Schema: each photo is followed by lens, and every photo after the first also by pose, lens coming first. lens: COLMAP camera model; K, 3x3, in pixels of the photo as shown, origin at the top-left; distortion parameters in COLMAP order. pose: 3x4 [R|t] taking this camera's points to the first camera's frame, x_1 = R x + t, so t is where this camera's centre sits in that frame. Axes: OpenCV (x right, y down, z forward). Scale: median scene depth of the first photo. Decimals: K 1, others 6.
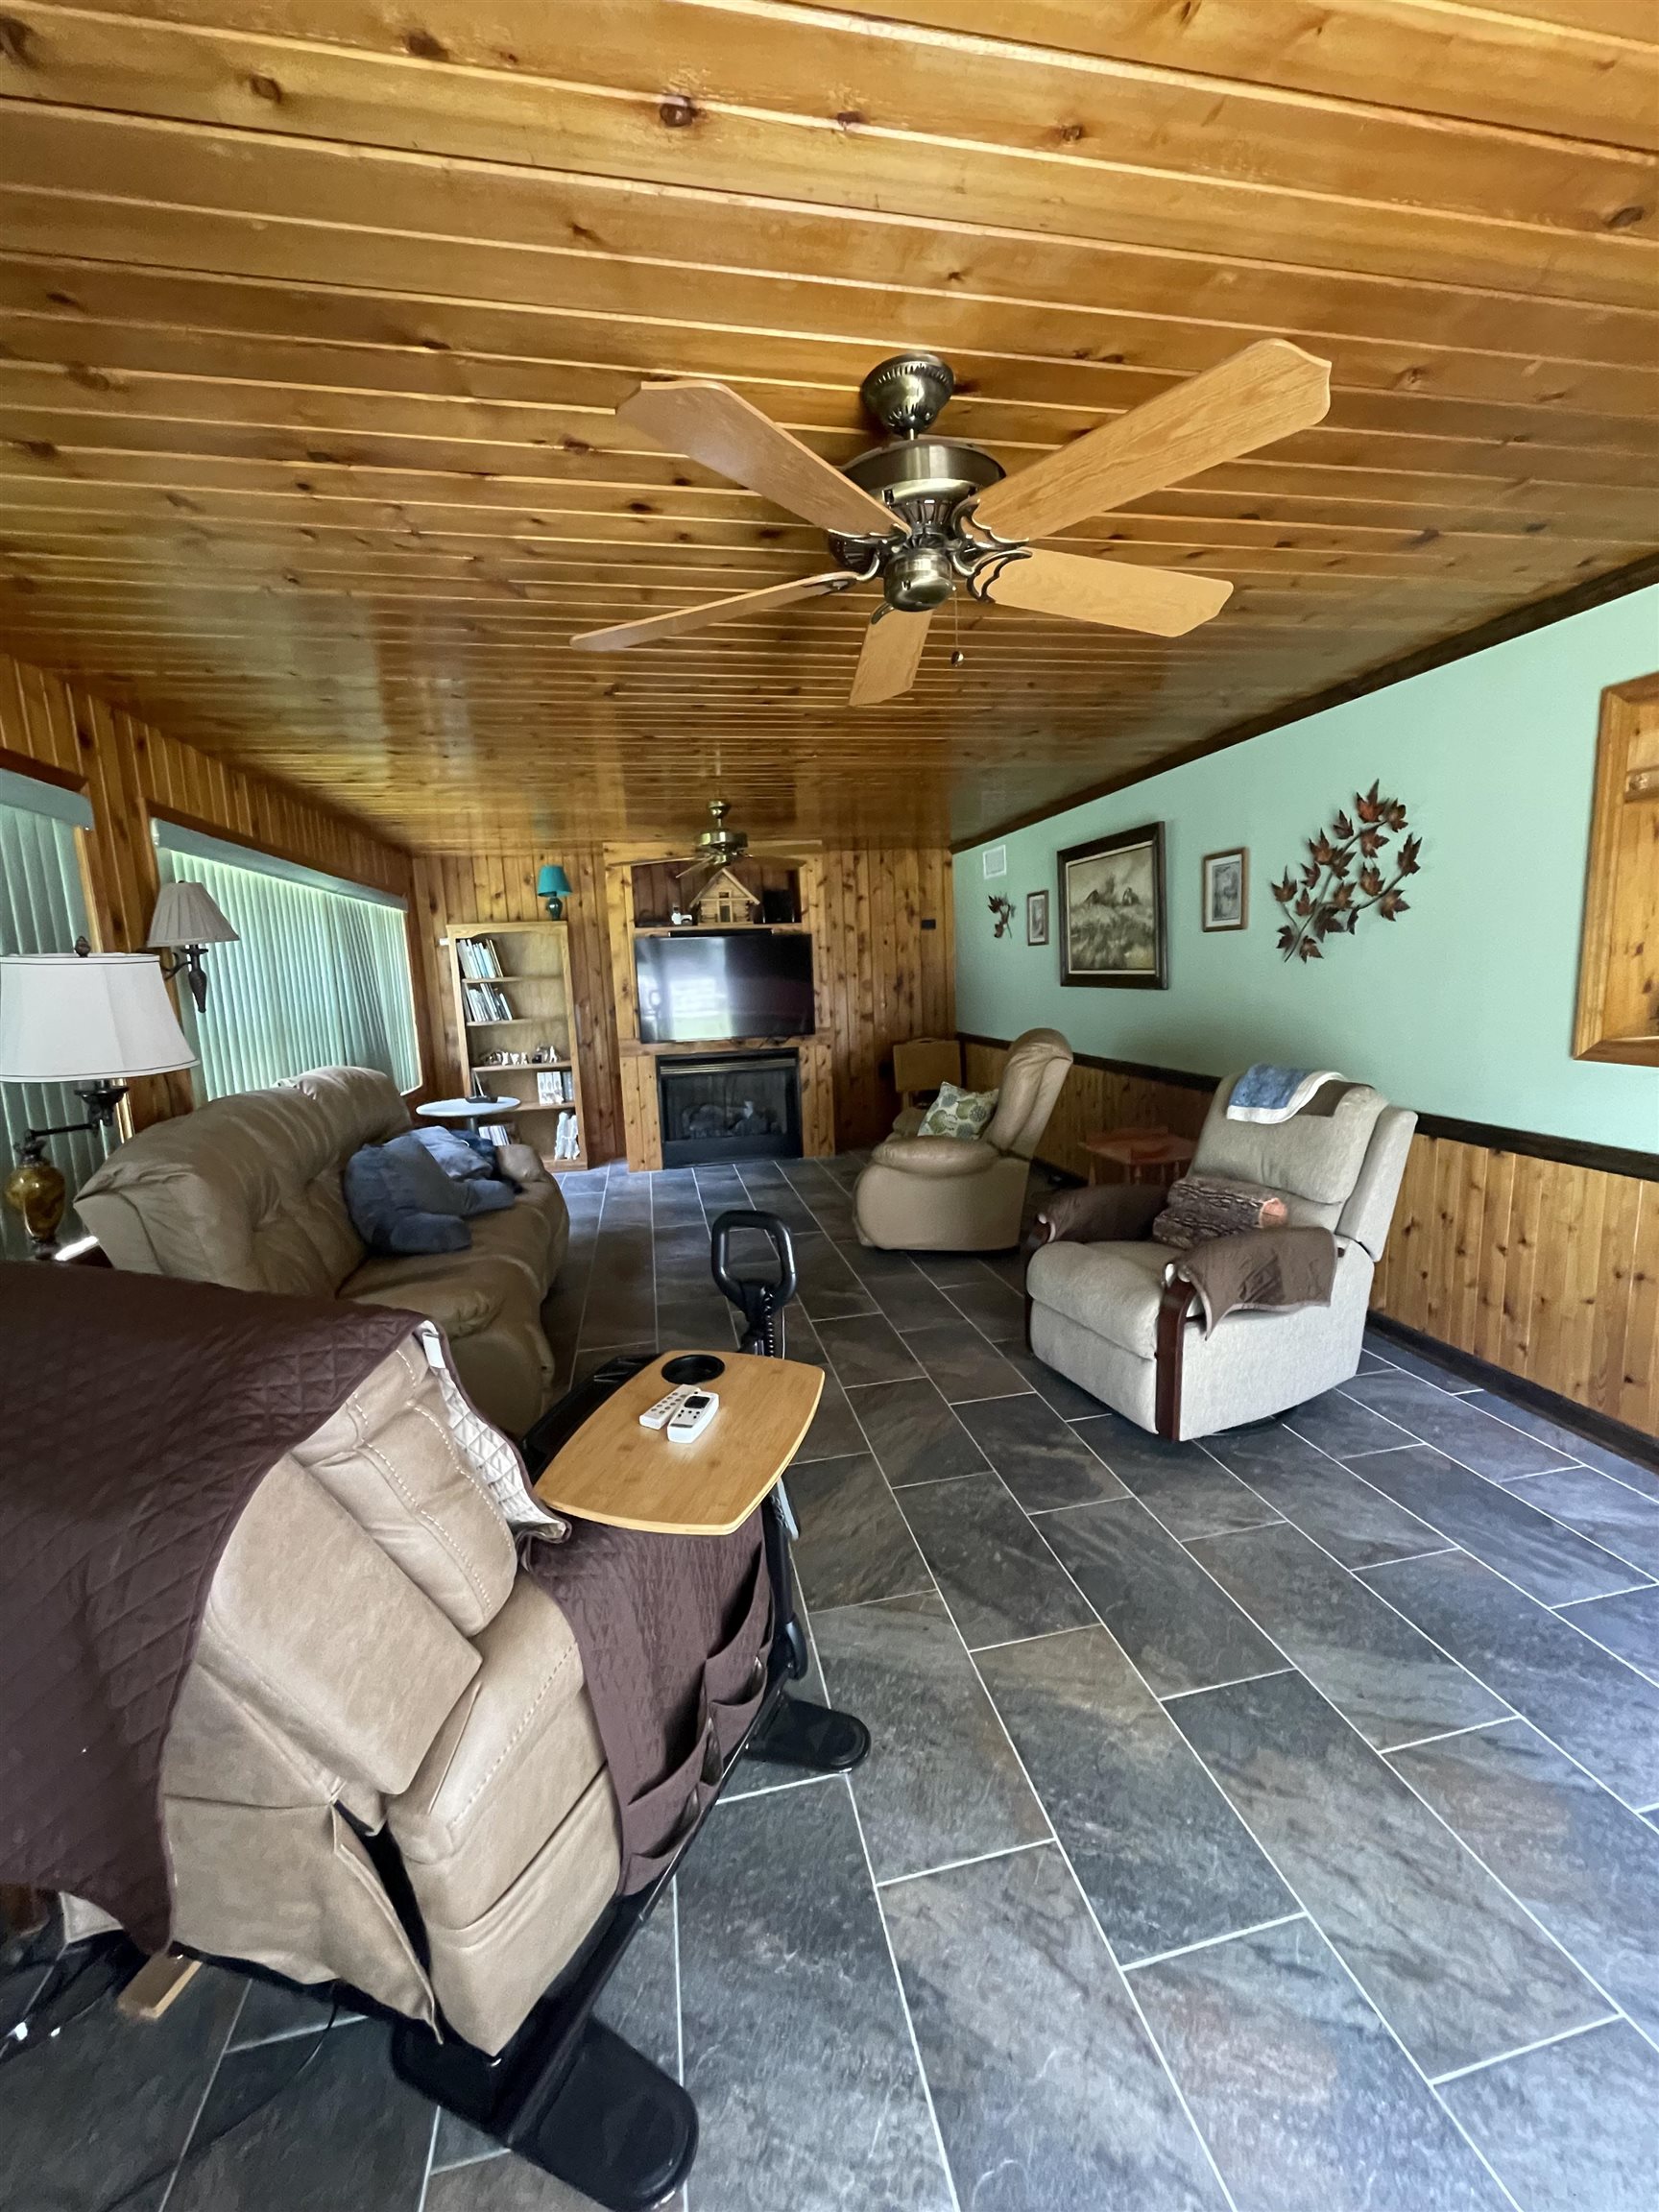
lens RADIAL K [[894.3, 0, 831.8], [0, 894.3, 1104.0], [0, 0, 1]] dist [-0.001258, -0.000489]
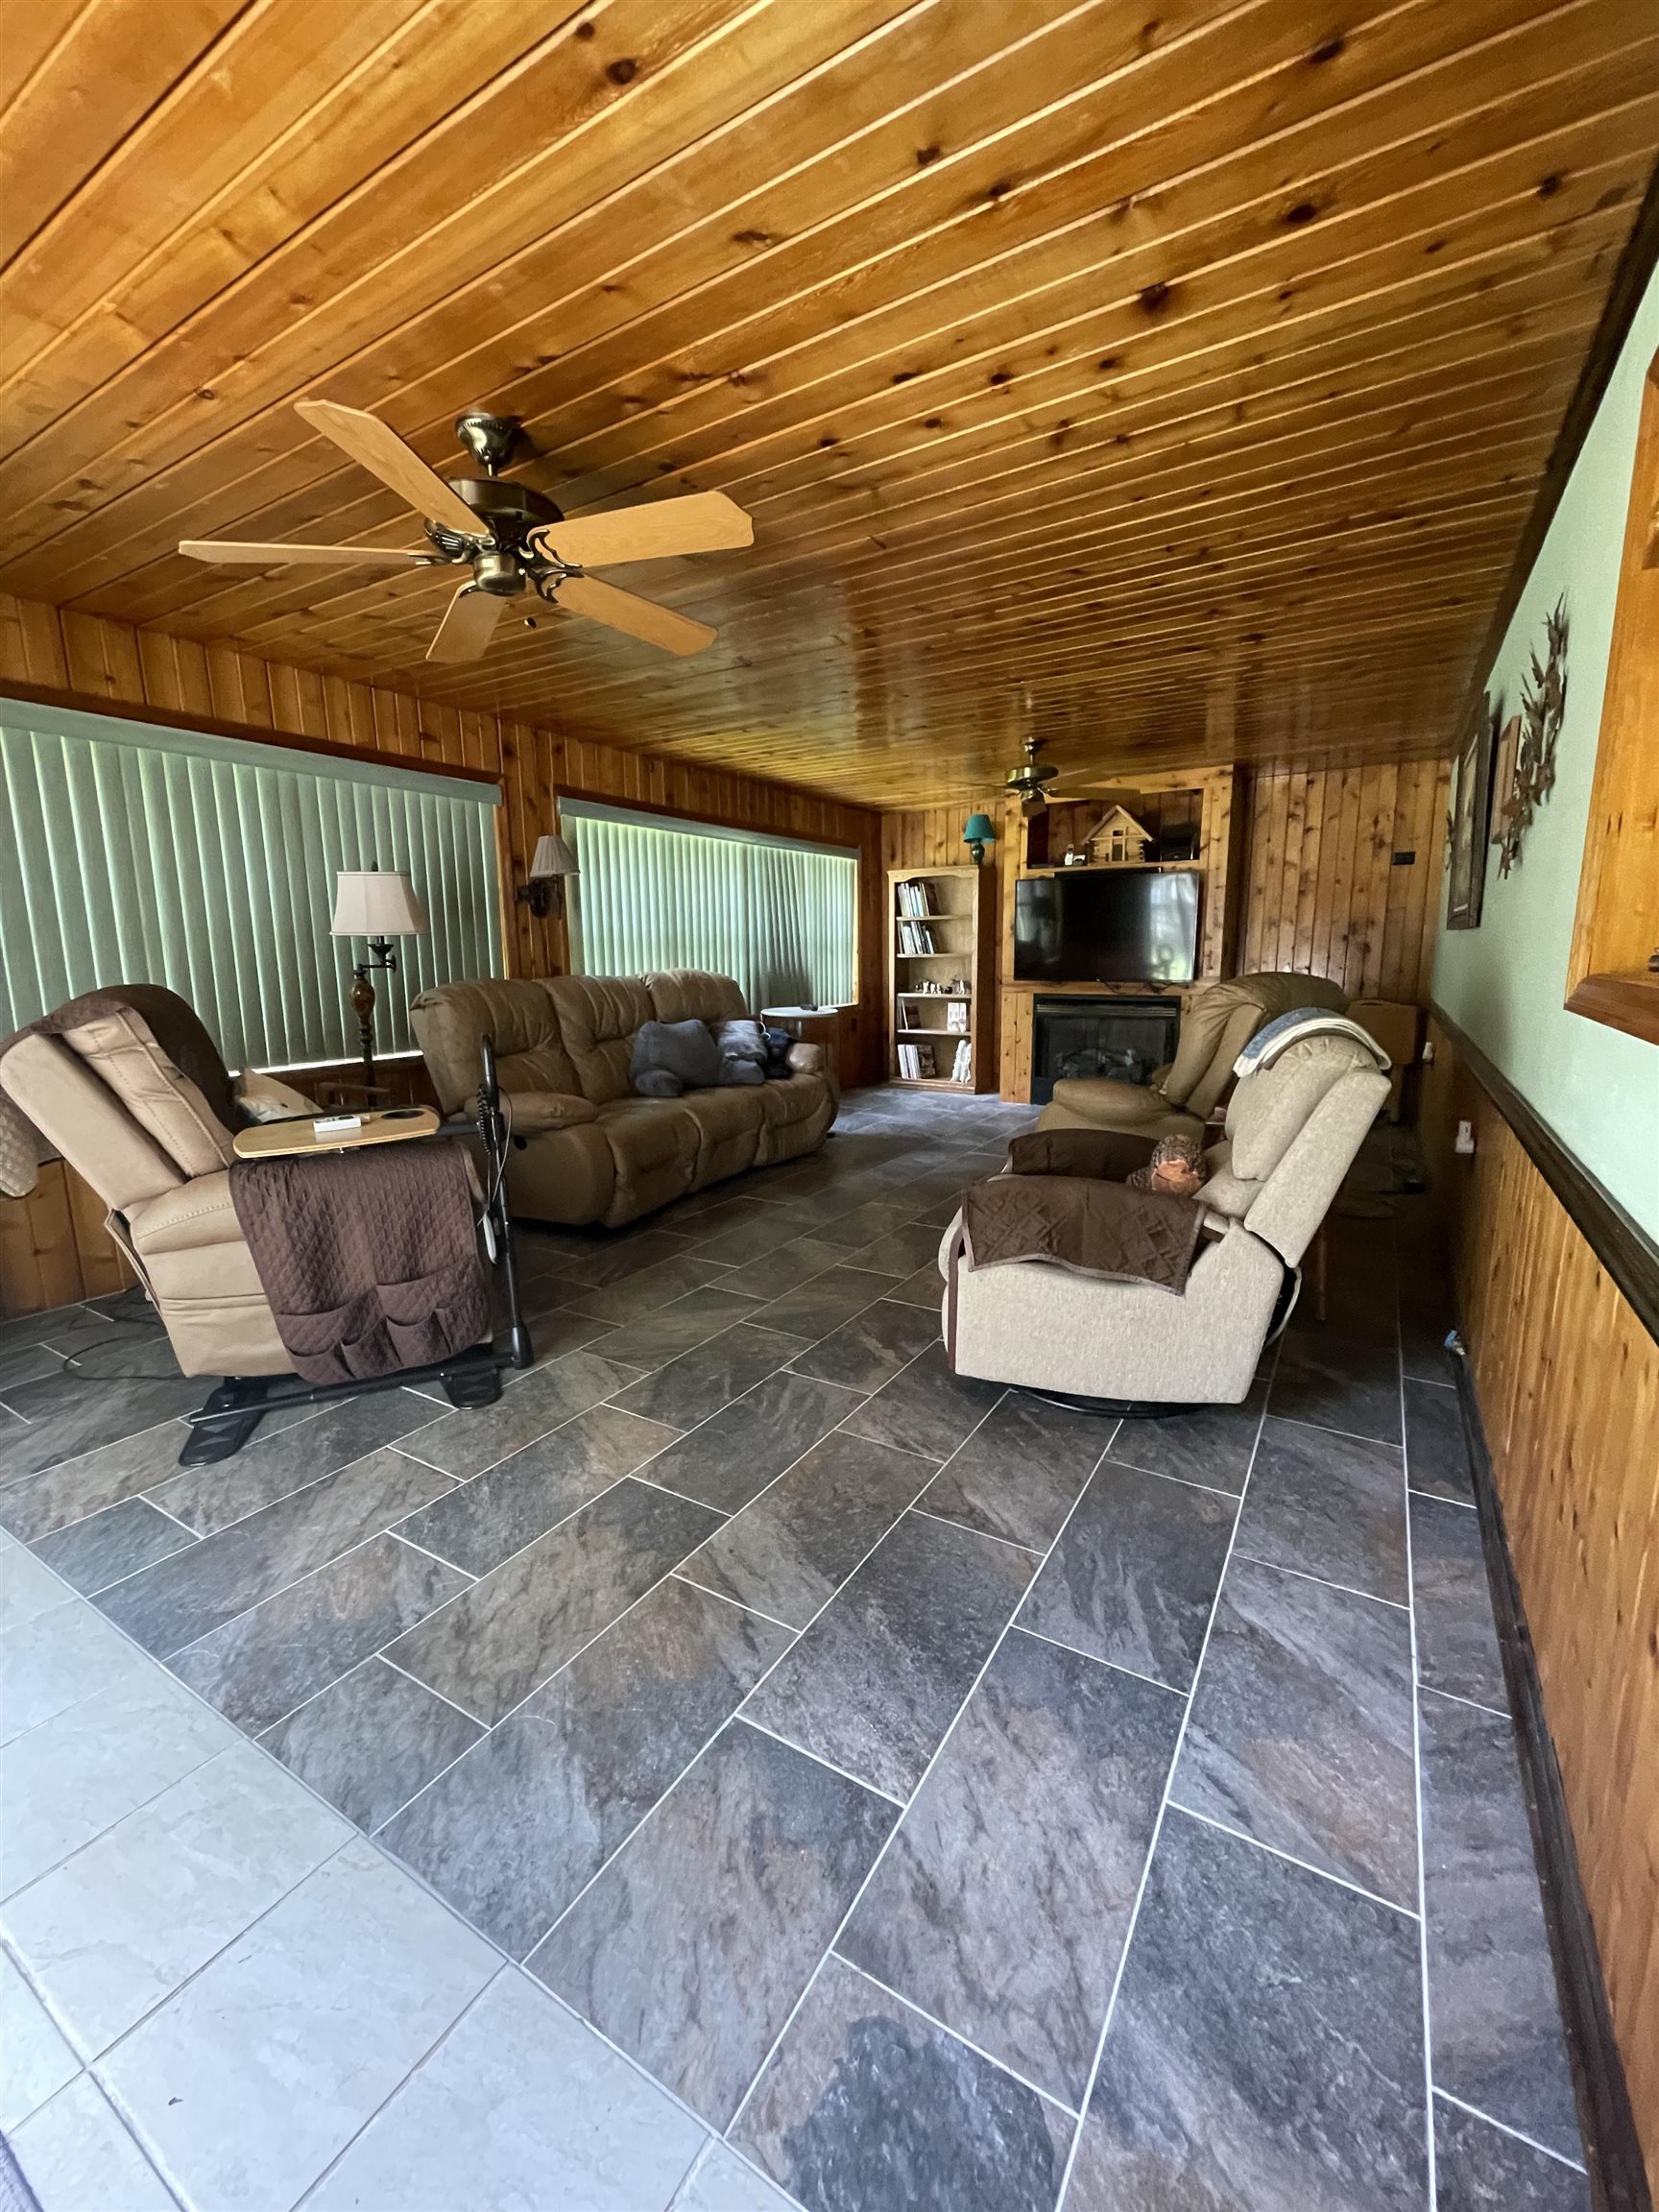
lens RADIAL K [[894.3, 0, 831.8], [0, 894.3, 1101.9], [0, 0, 1]] dist [-0.001258, -0.000489]
pose [[0.726704, 0.149037, -0.670588, 0.760666], [-0.122579, 0.988648, 0.086888, 0.020044], [0.675925, 0.019058, 0.736724, 0.171458]]
